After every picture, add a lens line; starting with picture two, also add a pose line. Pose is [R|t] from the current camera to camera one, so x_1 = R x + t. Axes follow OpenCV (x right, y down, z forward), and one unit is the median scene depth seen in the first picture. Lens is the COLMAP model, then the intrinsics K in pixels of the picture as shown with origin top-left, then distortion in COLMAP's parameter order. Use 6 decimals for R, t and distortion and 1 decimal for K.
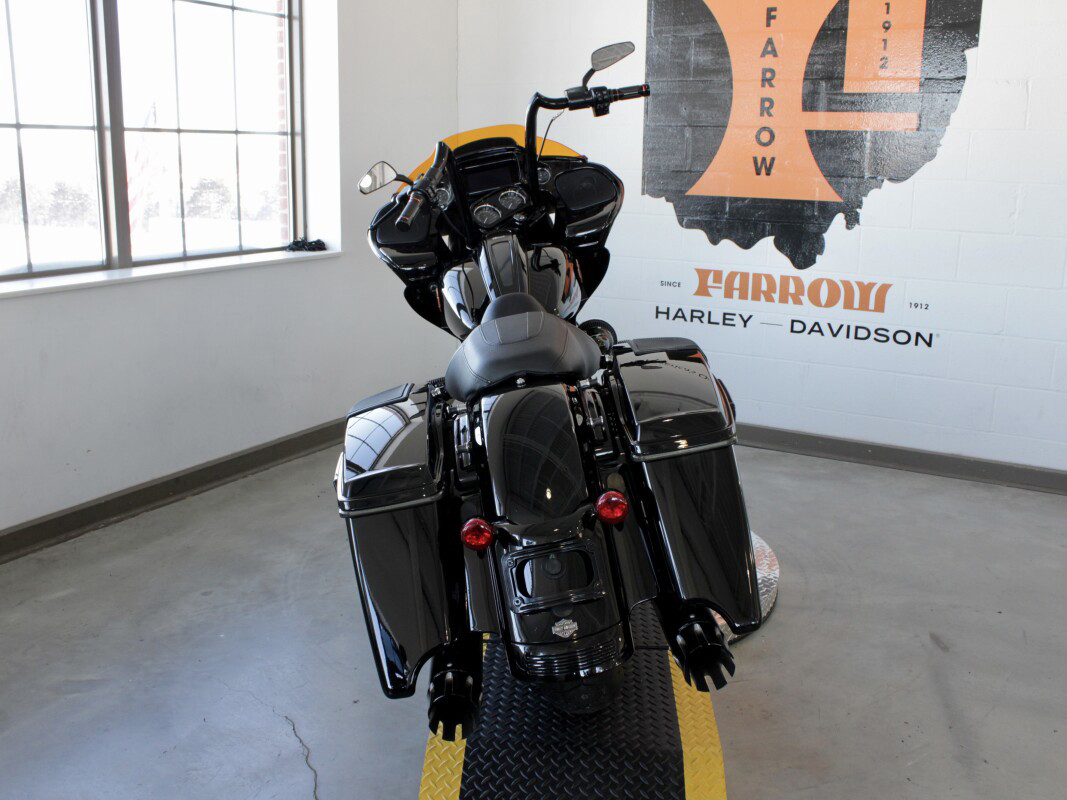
lens RADIAL K [[1064.7, 0, 524.6], [0, 1064.7, 378.8], [0, 0, 1]] dist [-0.083381, 0.000000]
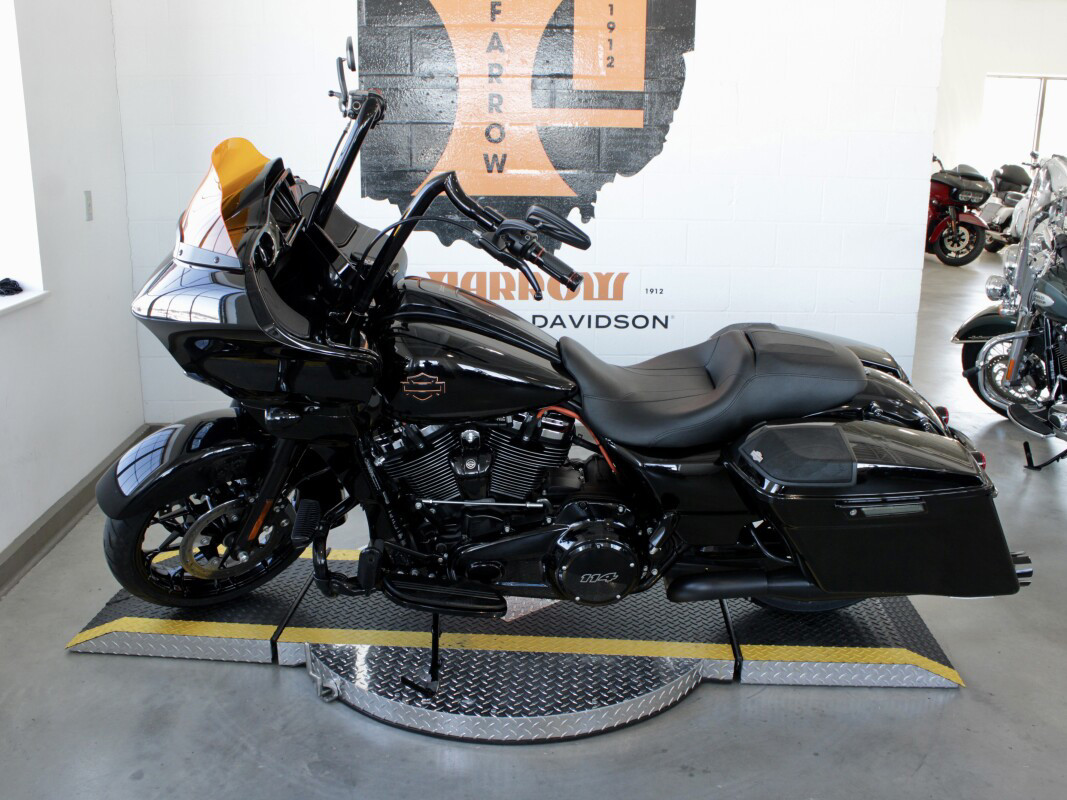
lens RADIAL K [[1064.7, 0, 553.7], [0, 1064.7, 365.4], [0, 0, 1]] dist [-0.083381, 0.000000]
pose [[0.818242, -0.129639, 0.560065, -0.323984], [0.121168, 0.991247, 0.052421, -0.063425], [-0.561959, 0.024969, 0.826788, 0.165933]]
